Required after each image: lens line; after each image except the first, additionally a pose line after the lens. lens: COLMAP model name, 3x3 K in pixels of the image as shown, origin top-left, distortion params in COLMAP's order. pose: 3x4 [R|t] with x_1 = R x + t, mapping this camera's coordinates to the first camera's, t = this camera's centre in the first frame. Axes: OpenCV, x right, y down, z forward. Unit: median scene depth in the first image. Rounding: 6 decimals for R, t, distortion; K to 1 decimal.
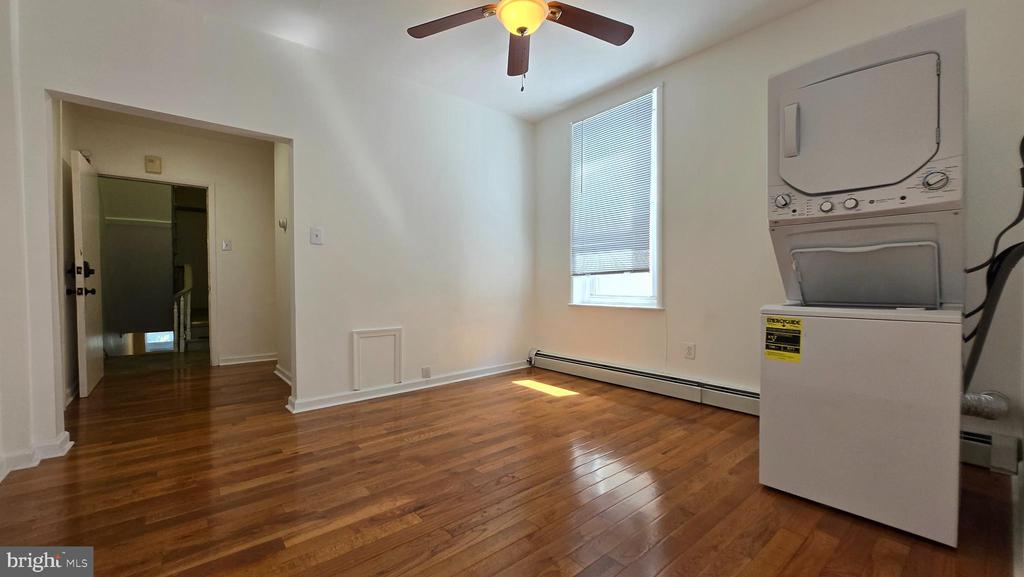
lens RADIAL K [[404.0, 0, 508.2], [0, 404.0, 287.8], [0, 0, 1]] dist [-0.005988, -0.001051]
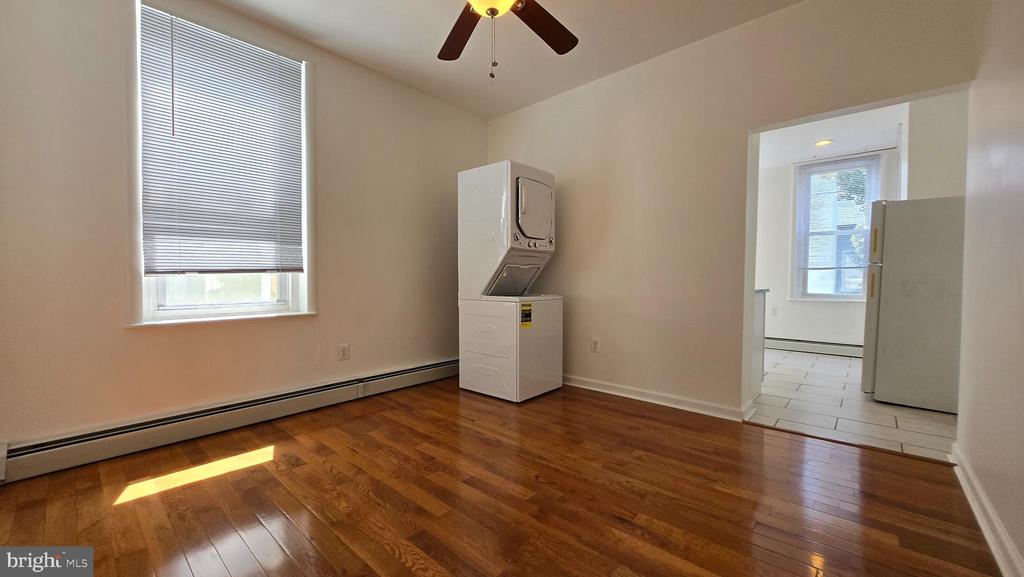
lens RADIAL K [[404.0, 0, 504.4], [0, 404.0, 286.9], [0, 0, 1]] dist [-0.005988, -0.001051]
pose [[-0.146370, -0.015766, 0.989104, -0.635814], [0.014187, 0.999737, 0.018035, -0.019099], [-0.989128, 0.016673, -0.146108, 0.797154]]
